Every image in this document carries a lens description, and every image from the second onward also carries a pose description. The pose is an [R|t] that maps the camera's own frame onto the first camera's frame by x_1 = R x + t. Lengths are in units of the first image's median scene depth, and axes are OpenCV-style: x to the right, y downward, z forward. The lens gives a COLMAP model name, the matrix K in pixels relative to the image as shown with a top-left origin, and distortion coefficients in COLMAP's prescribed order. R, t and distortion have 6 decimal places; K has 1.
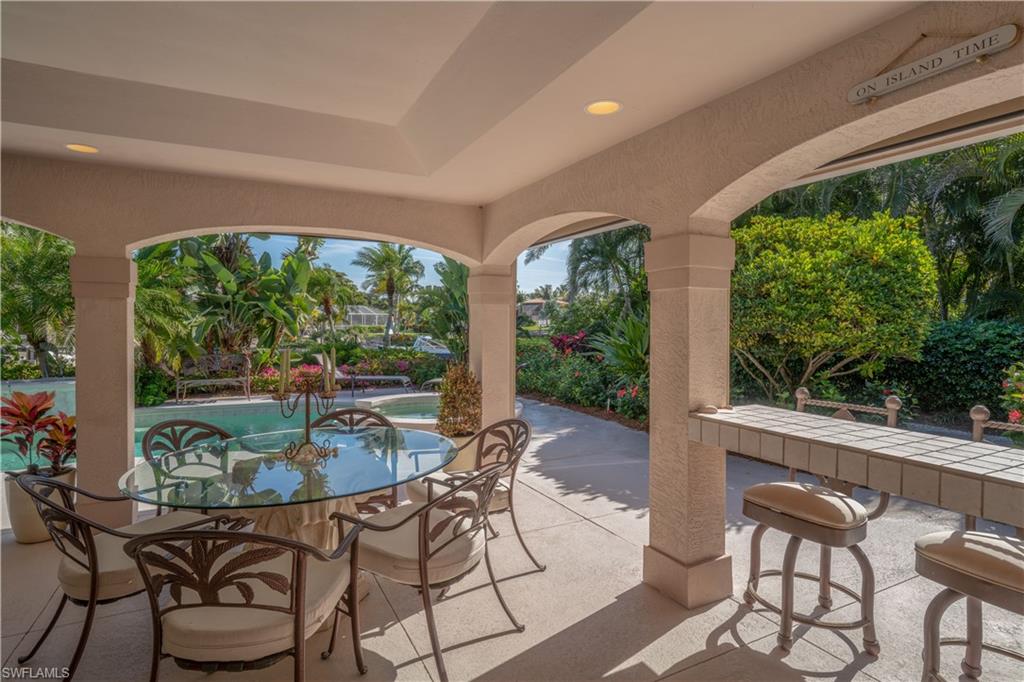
lens RADIAL K [[541.8, 0, 512.5], [0, 541.8, 334.1], [0, 0, 1]] dist [-0.011323, 0.003909]
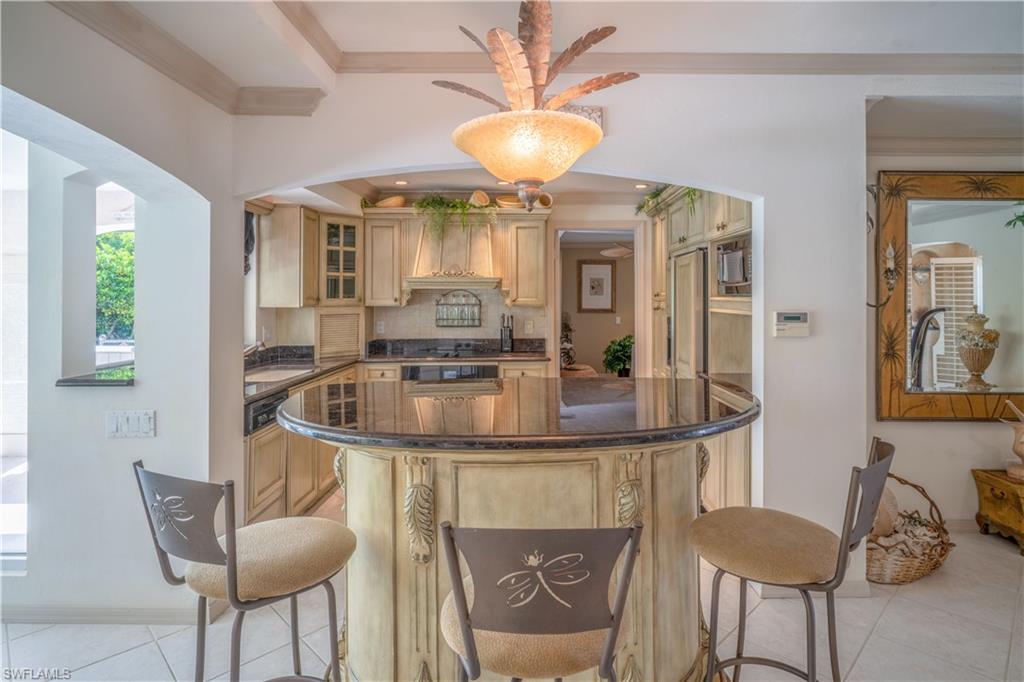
lens RADIAL K [[541.8, 0, 534.7], [0, 541.8, 290.9], [0, 0, 1]] dist [-0.011323, 0.003909]
pose [[0.459034, 0.006700, 0.888394, -0.244410], [0.021892, 0.999583, -0.018850, 0.005117], [-0.888149, 0.028101, 0.458695, -0.657928]]
